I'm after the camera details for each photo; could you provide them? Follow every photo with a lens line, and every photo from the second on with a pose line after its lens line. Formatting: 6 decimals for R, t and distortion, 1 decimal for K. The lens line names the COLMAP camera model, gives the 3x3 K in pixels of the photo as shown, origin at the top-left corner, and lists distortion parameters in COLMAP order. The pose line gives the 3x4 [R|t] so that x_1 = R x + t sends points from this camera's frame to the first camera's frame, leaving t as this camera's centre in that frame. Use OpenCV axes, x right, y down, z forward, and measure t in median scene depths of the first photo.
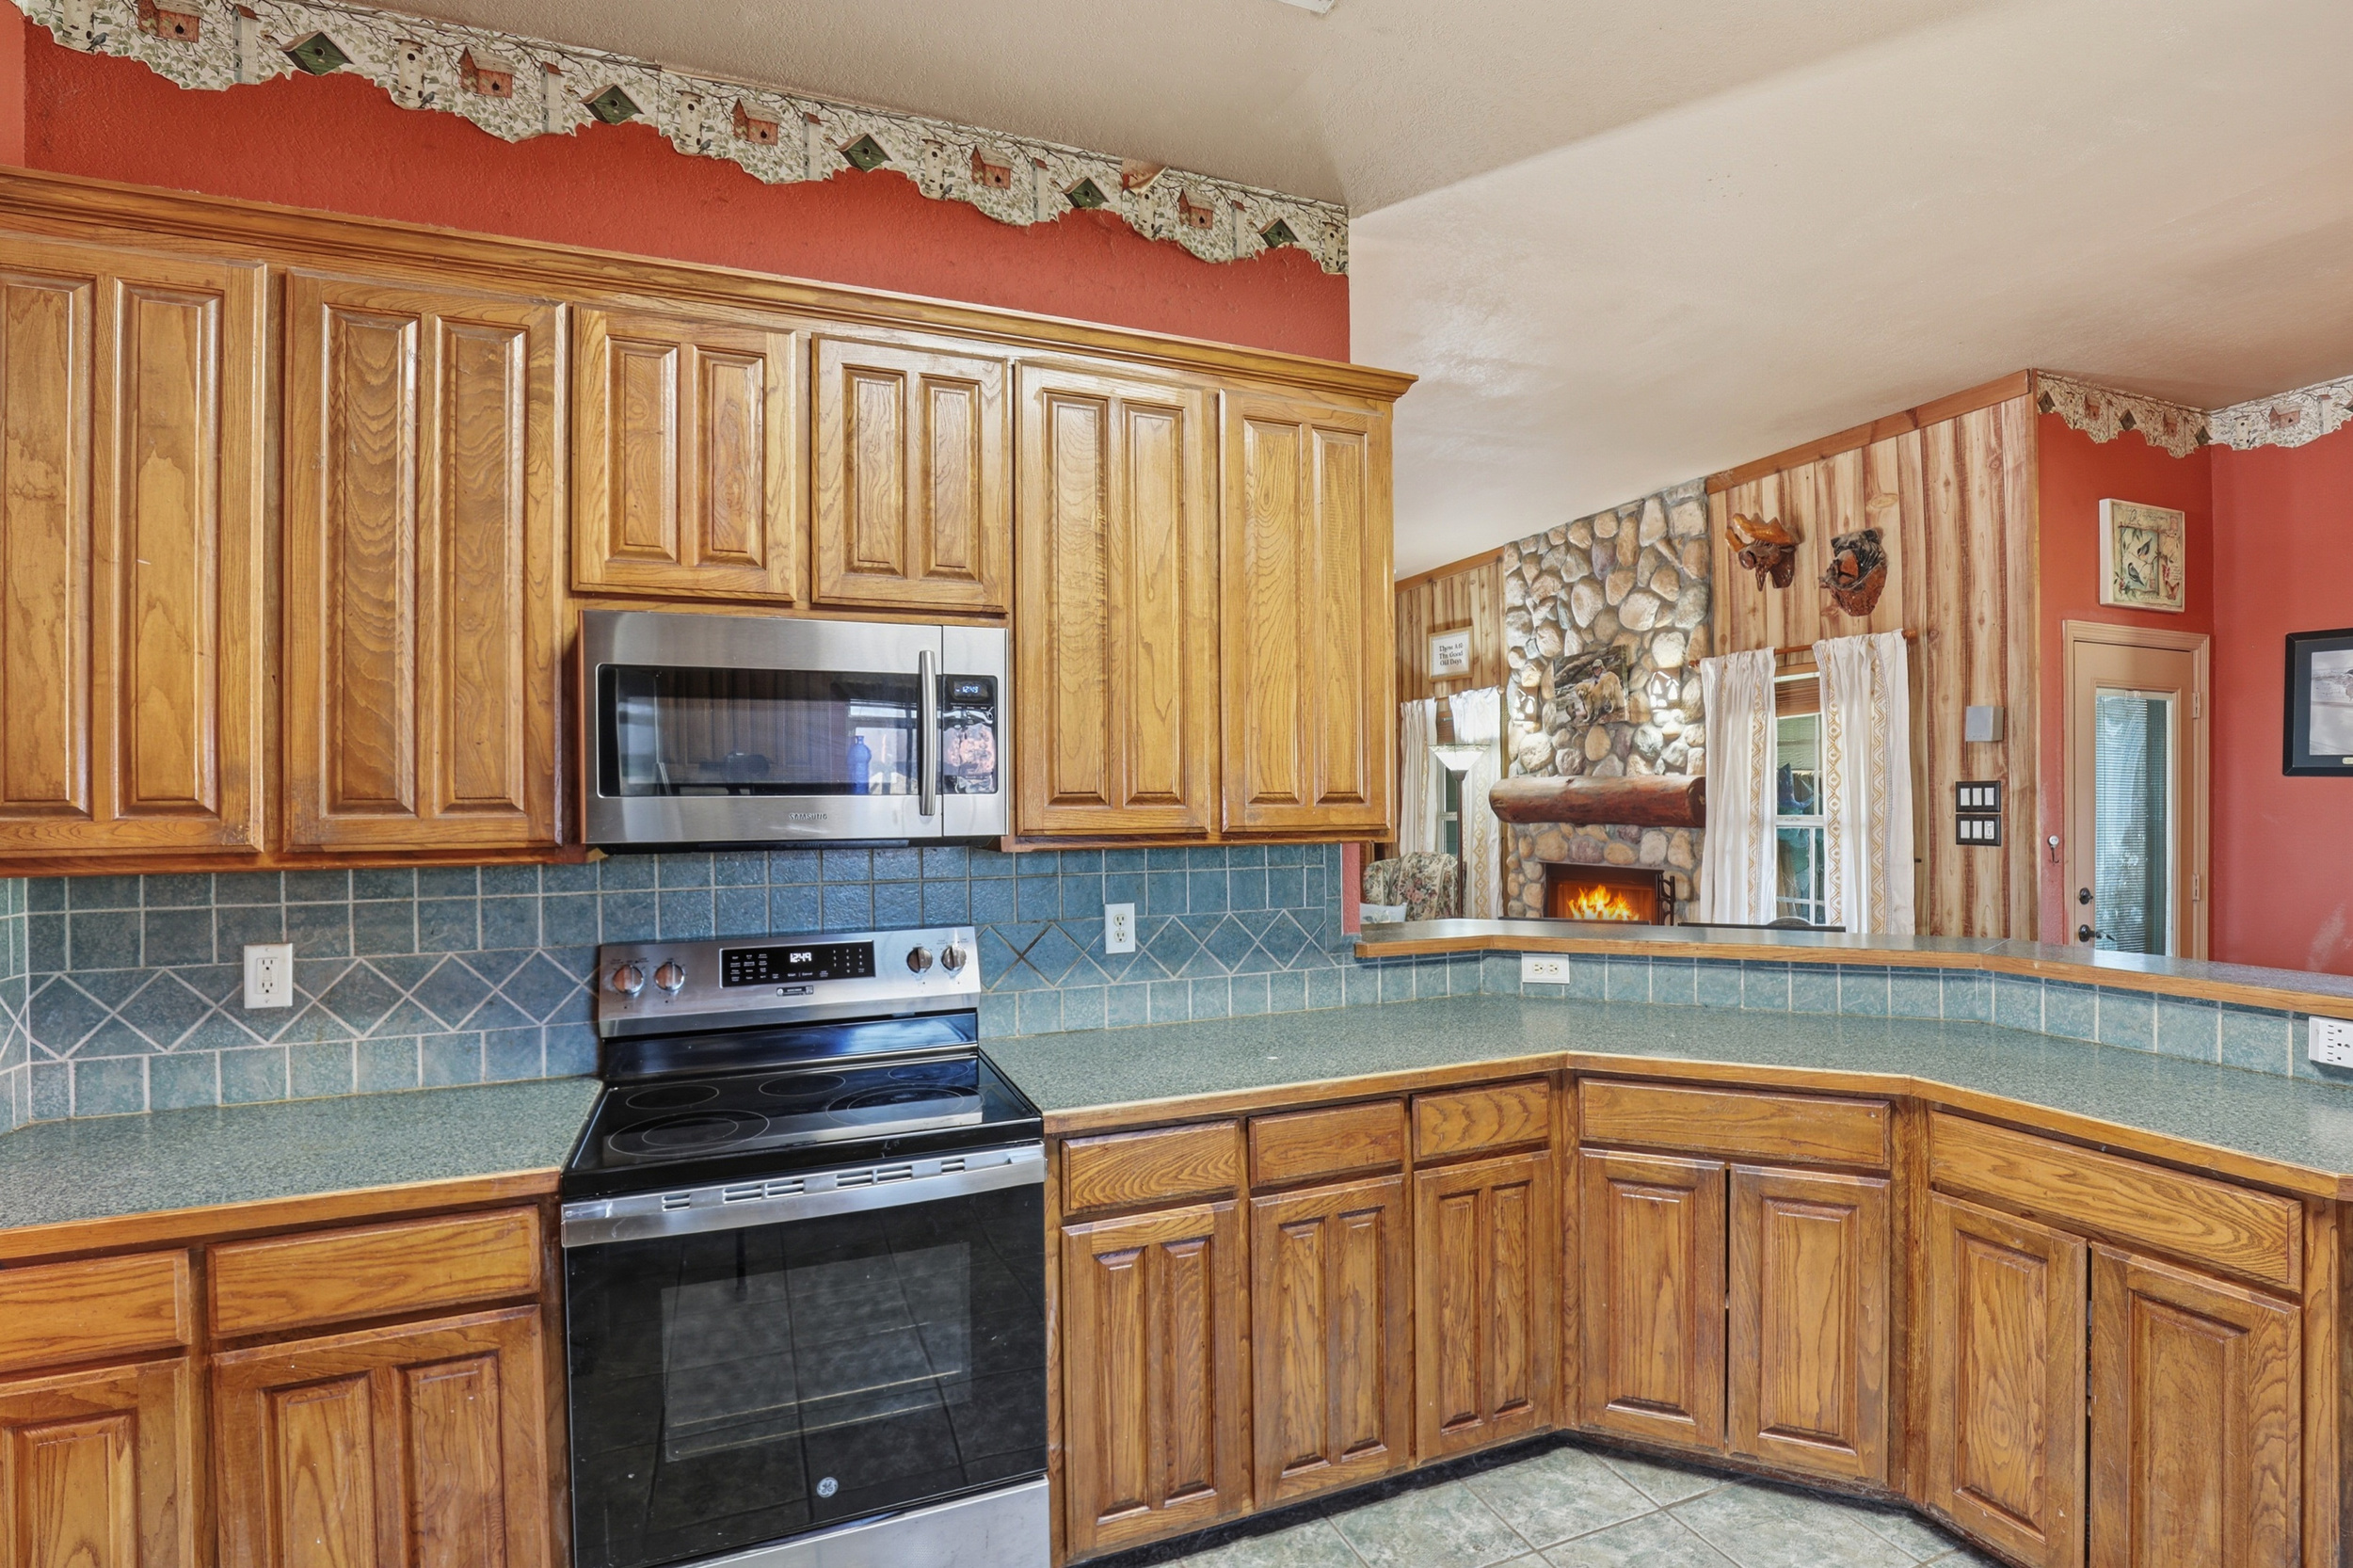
lens RADIAL K [[1094.5, 0, 1177.0], [0, 1094.5, 795.1], [0, 0, 1]] dist [-0.034193, 0.006413]
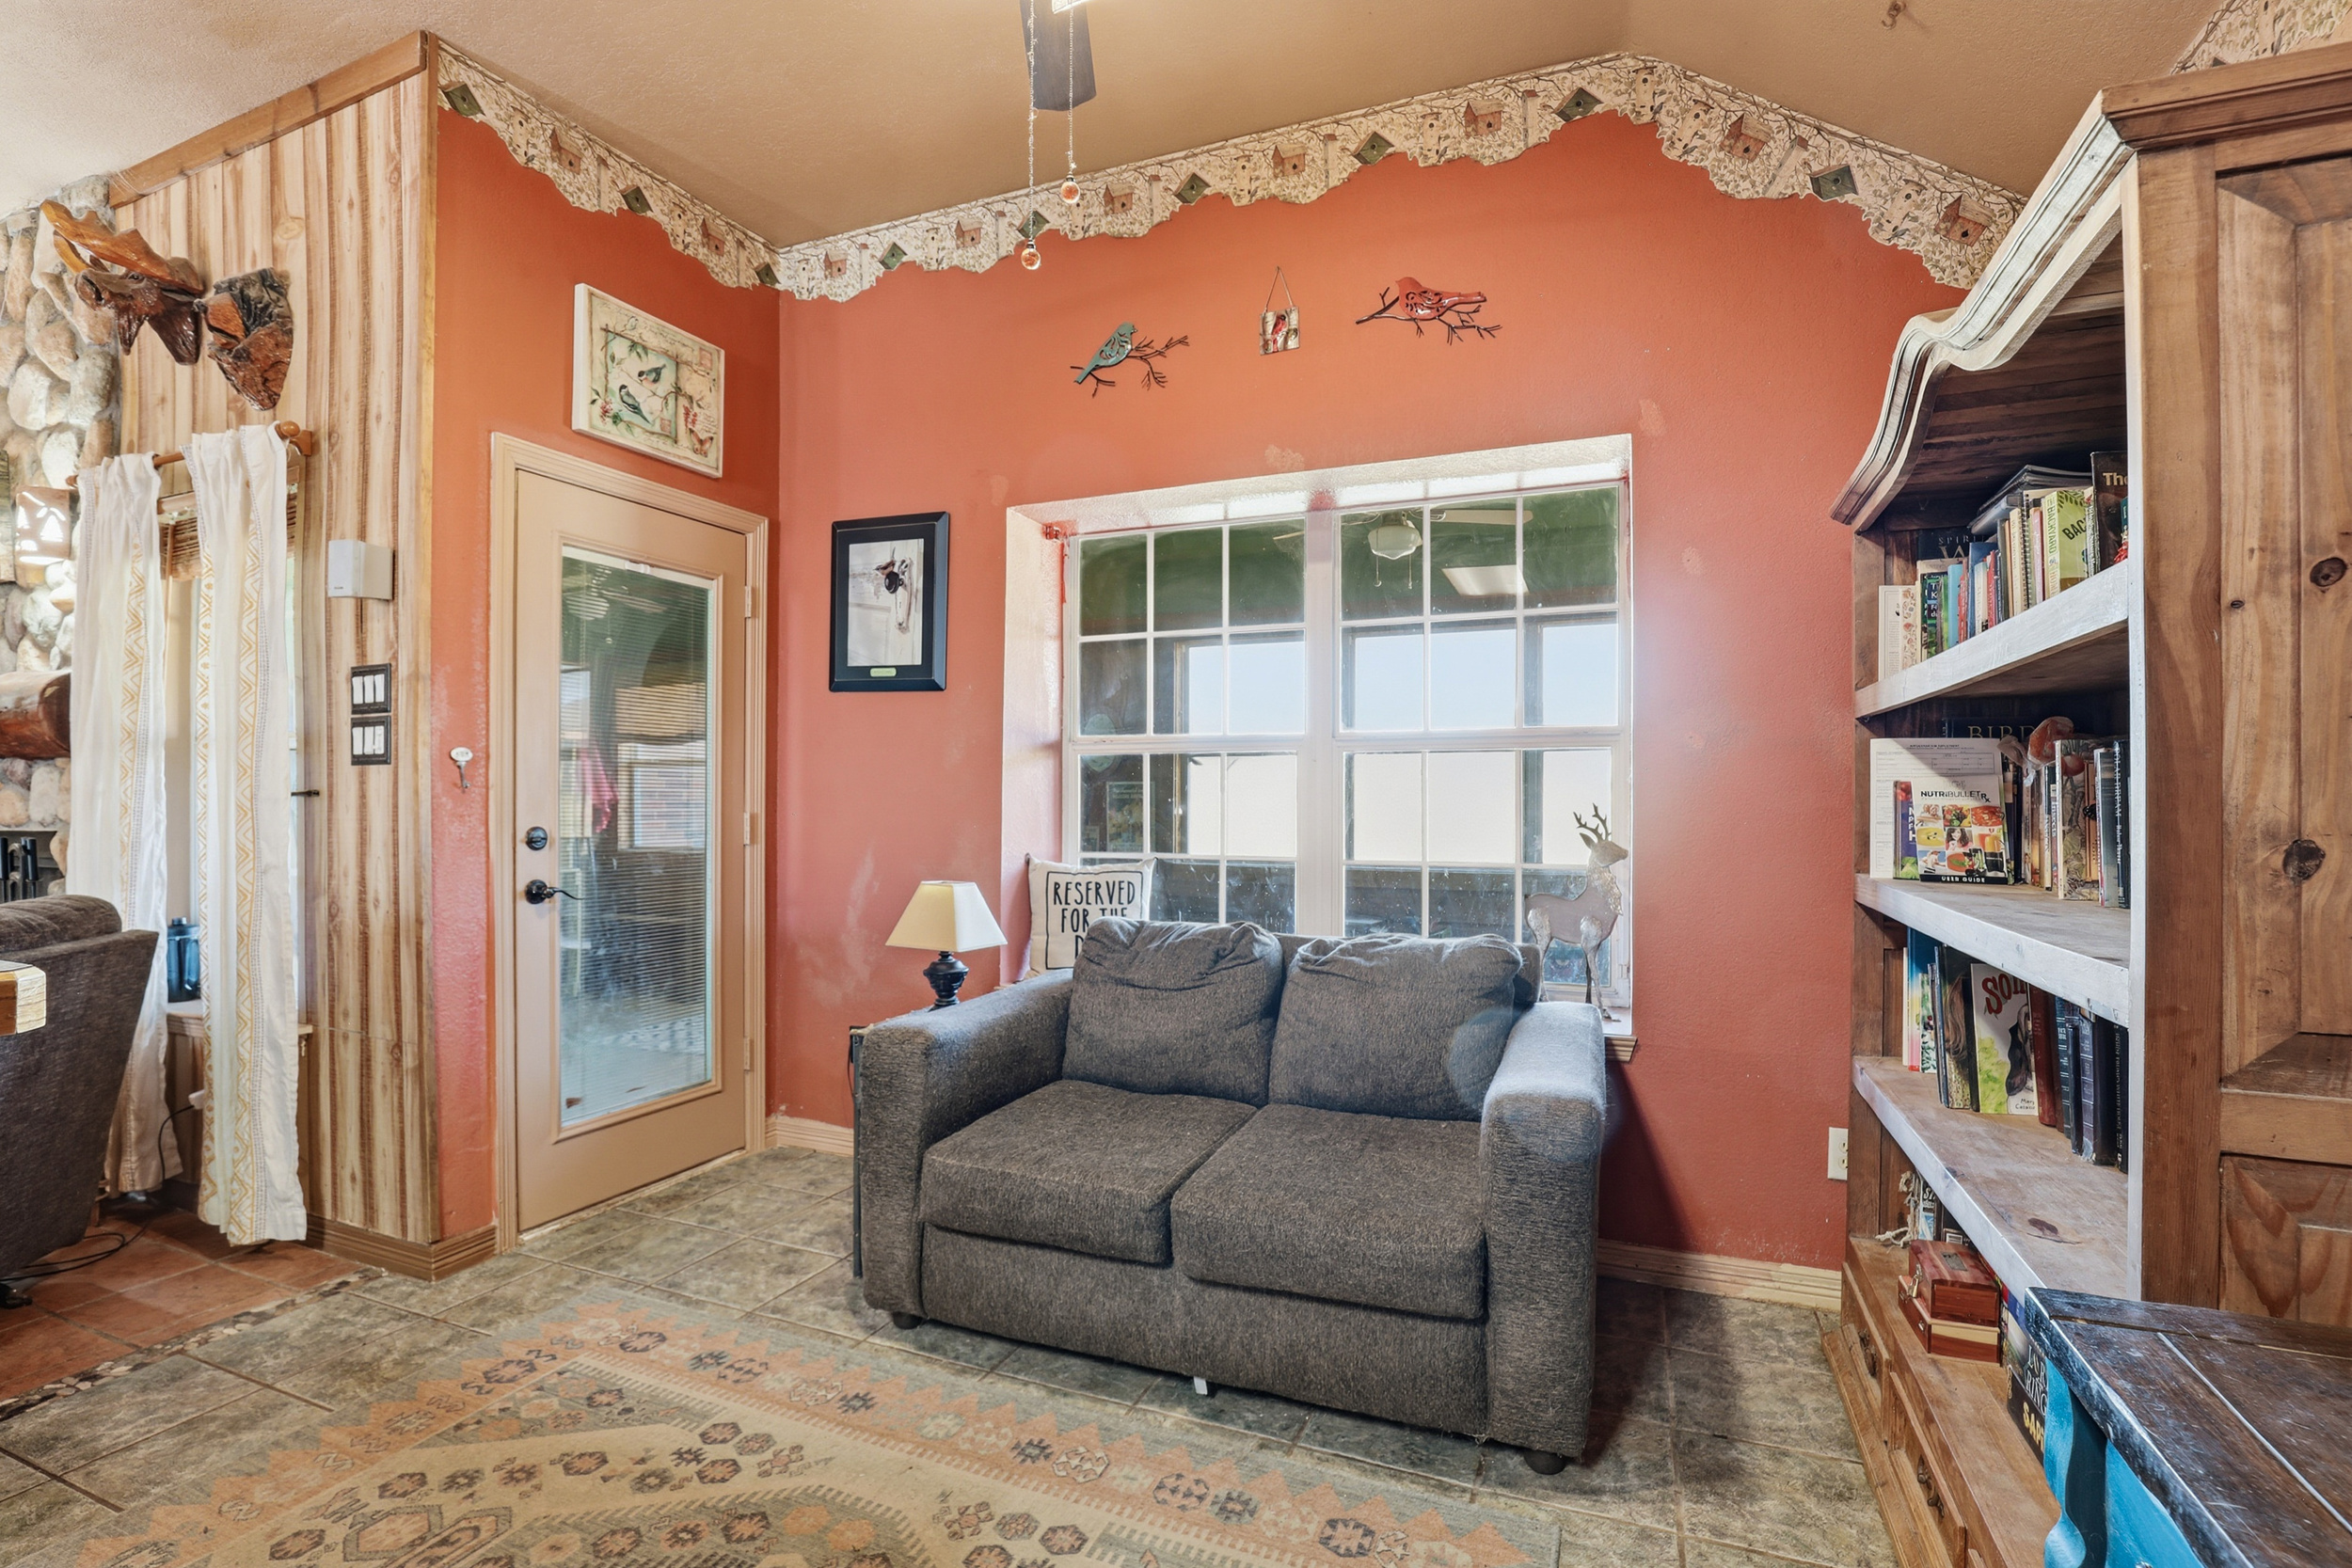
lens RADIAL K [[1094.0, 0, 1177.5], [0, 1094.0, 802.0], [0, 0, 1]] dist [-0.034193, 0.006413]
pose [[0.702353, 0.000953, 0.711828, 0.626522], [-0.006142, 0.999970, 0.004722, 0.063299], [-0.711802, -0.007688, 0.702338, 0.202084]]
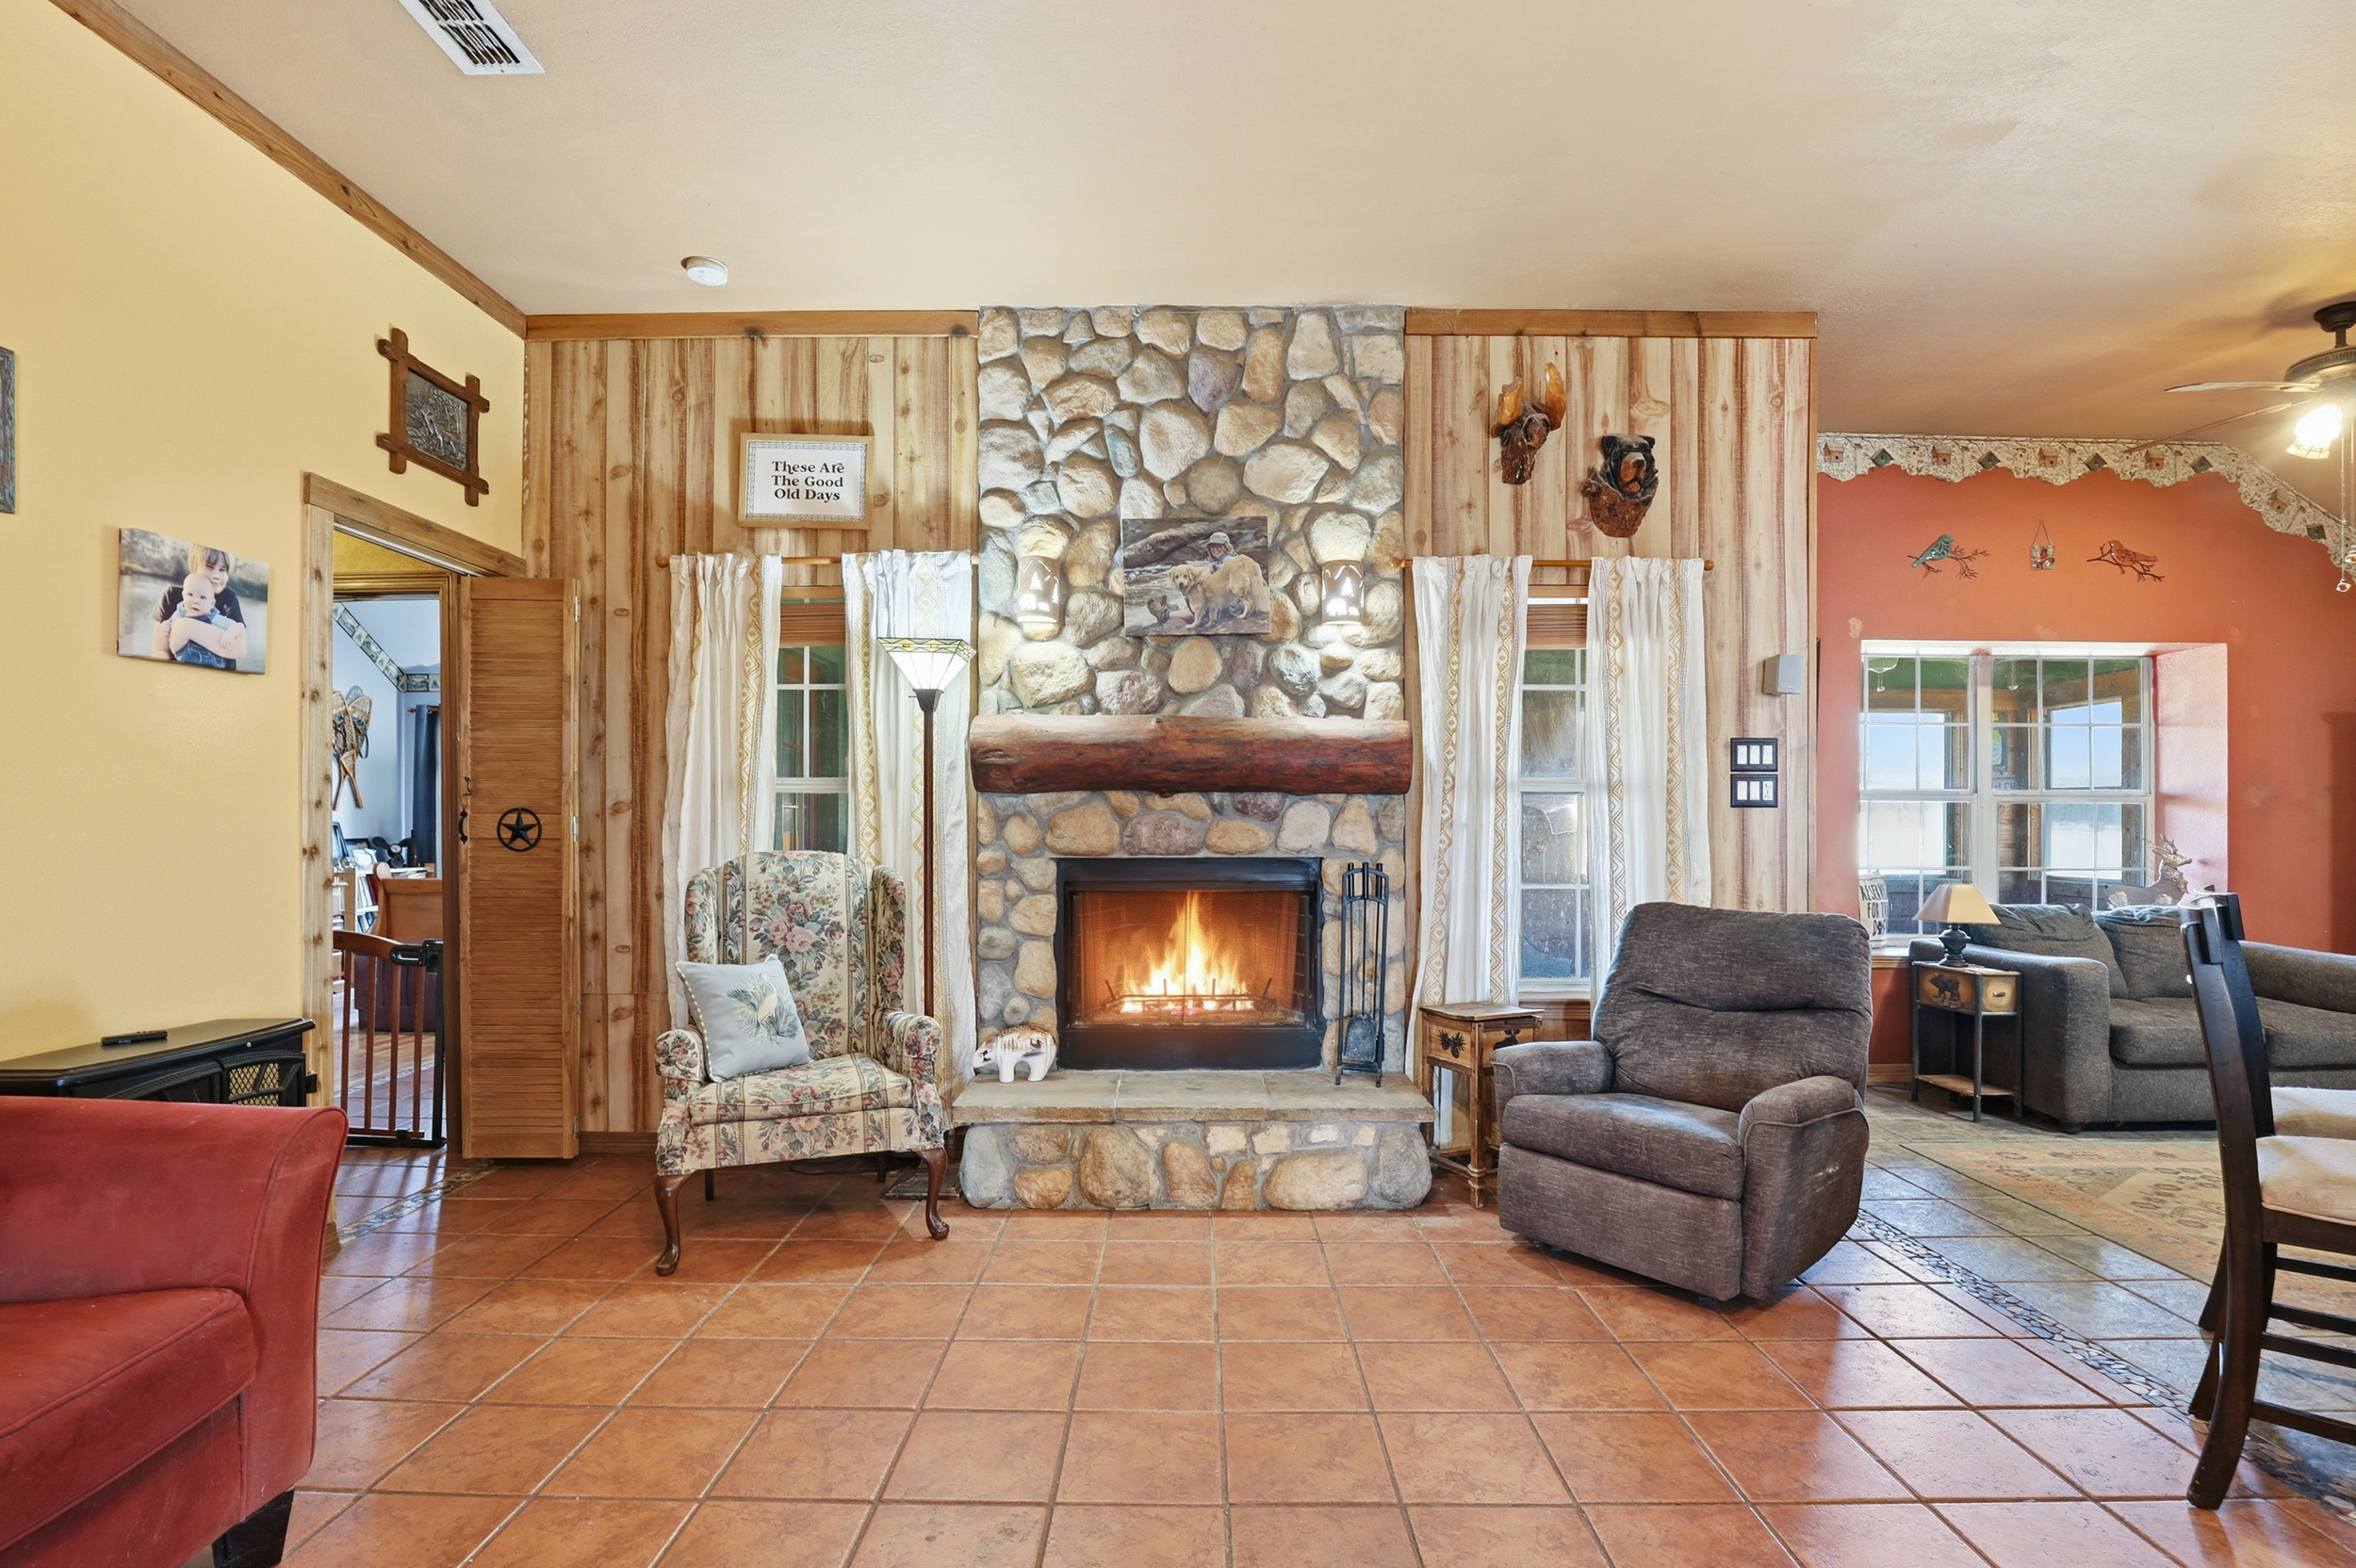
lens RADIAL K [[1095.9, 0, 1174.1], [0, 1095.9, 825.6], [0, 0, 1]] dist [-0.034193, 0.006413]
pose [[0.376037, 0.003297, 0.926599, -0.306633], [-0.009329, 0.999956, 0.000228, 0.066693], [-0.926558, -0.008730, 0.376051, 1.113036]]
